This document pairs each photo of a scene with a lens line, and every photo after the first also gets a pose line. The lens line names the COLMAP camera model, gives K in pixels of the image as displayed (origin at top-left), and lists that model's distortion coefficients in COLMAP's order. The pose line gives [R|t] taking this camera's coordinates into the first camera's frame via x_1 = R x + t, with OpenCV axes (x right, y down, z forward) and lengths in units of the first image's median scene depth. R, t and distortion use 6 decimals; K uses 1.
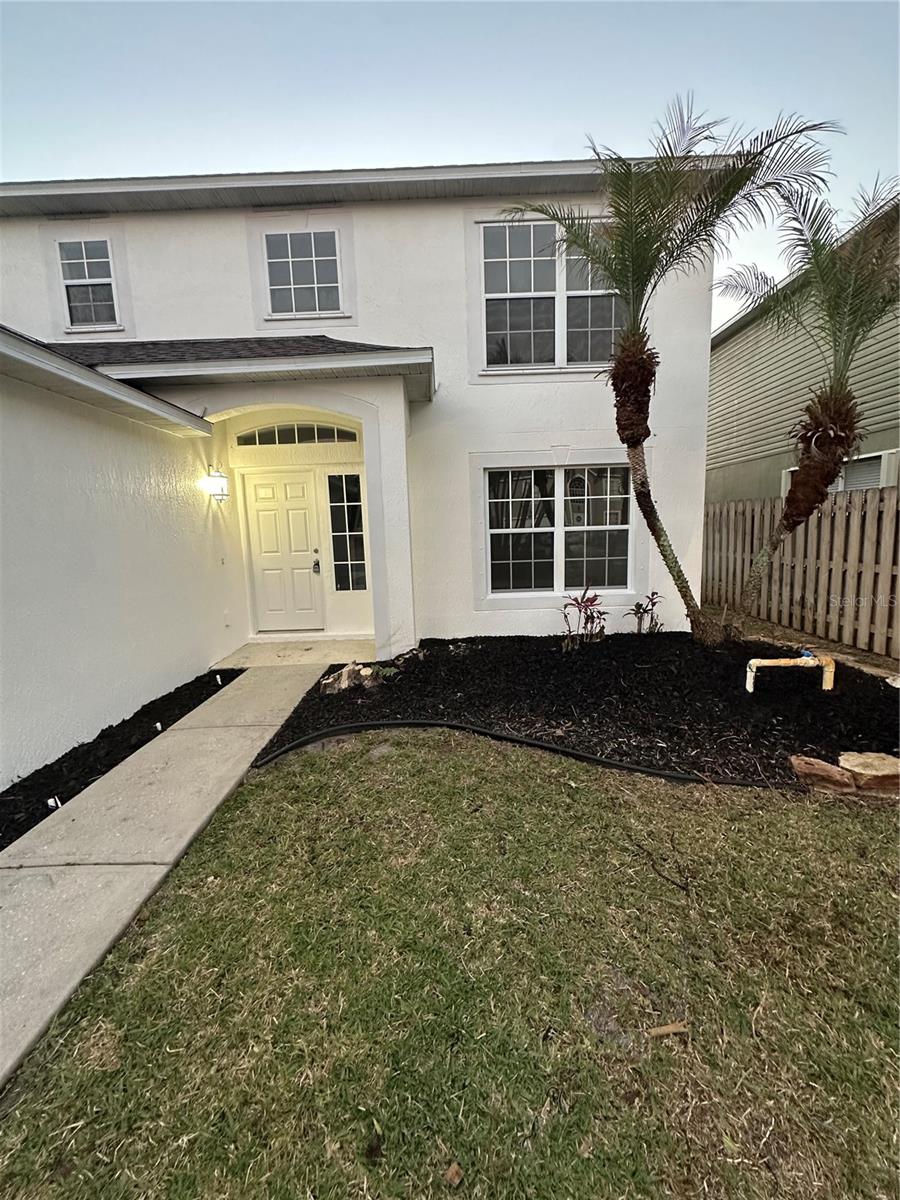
lens RADIAL K [[482.2, 0, 445.7], [0, 482.2, 595.1], [0, 0, 1]] dist [-0.000864, -0.000046]
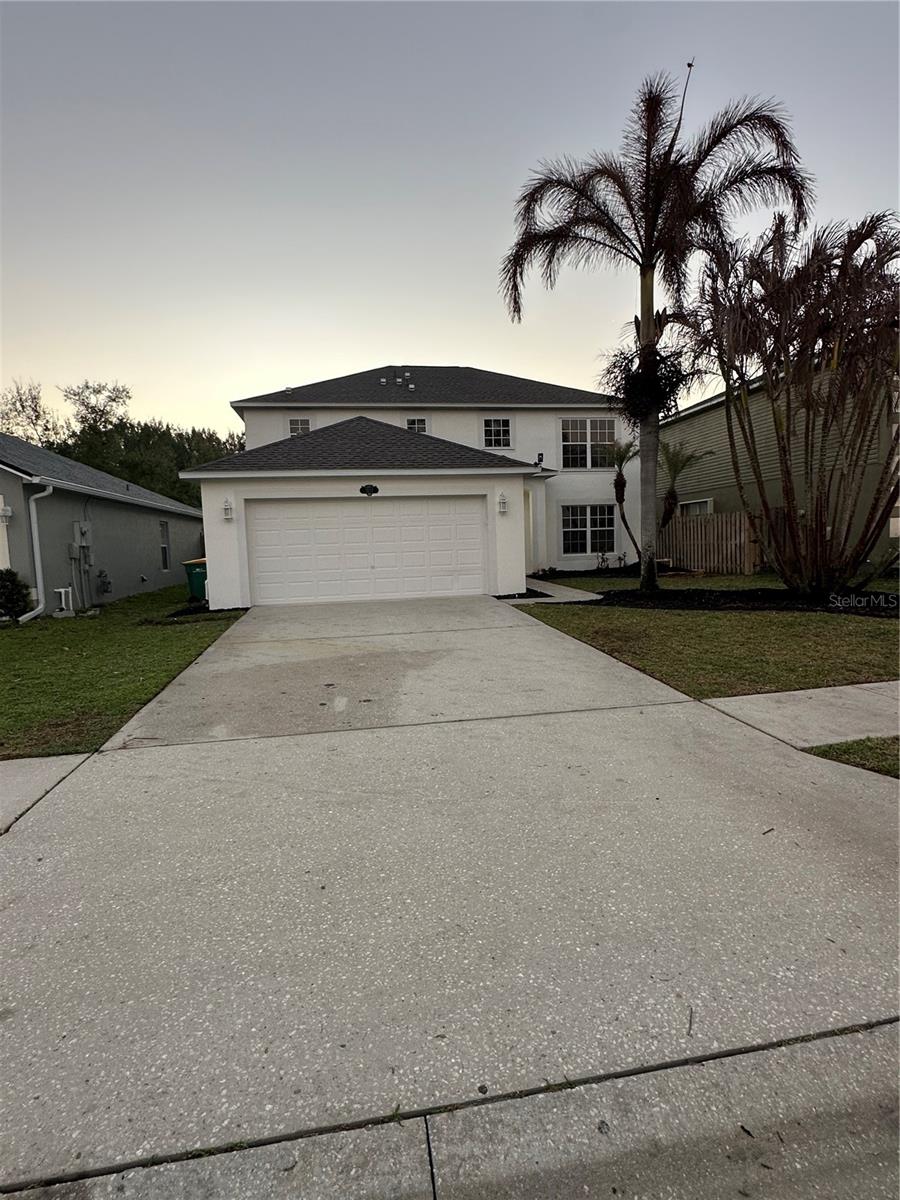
lens RADIAL K [[618.0, 0, 454.6], [0, 618.0, 601.6], [0, 0, 1]] dist [-0.005135, 0.000367]
pose [[0.985189, -0.017383, 0.170588, -1.042368], [0.026249, 0.998411, -0.049855, 0.395351], [-0.169451, 0.053595, 0.984080, -2.103090]]
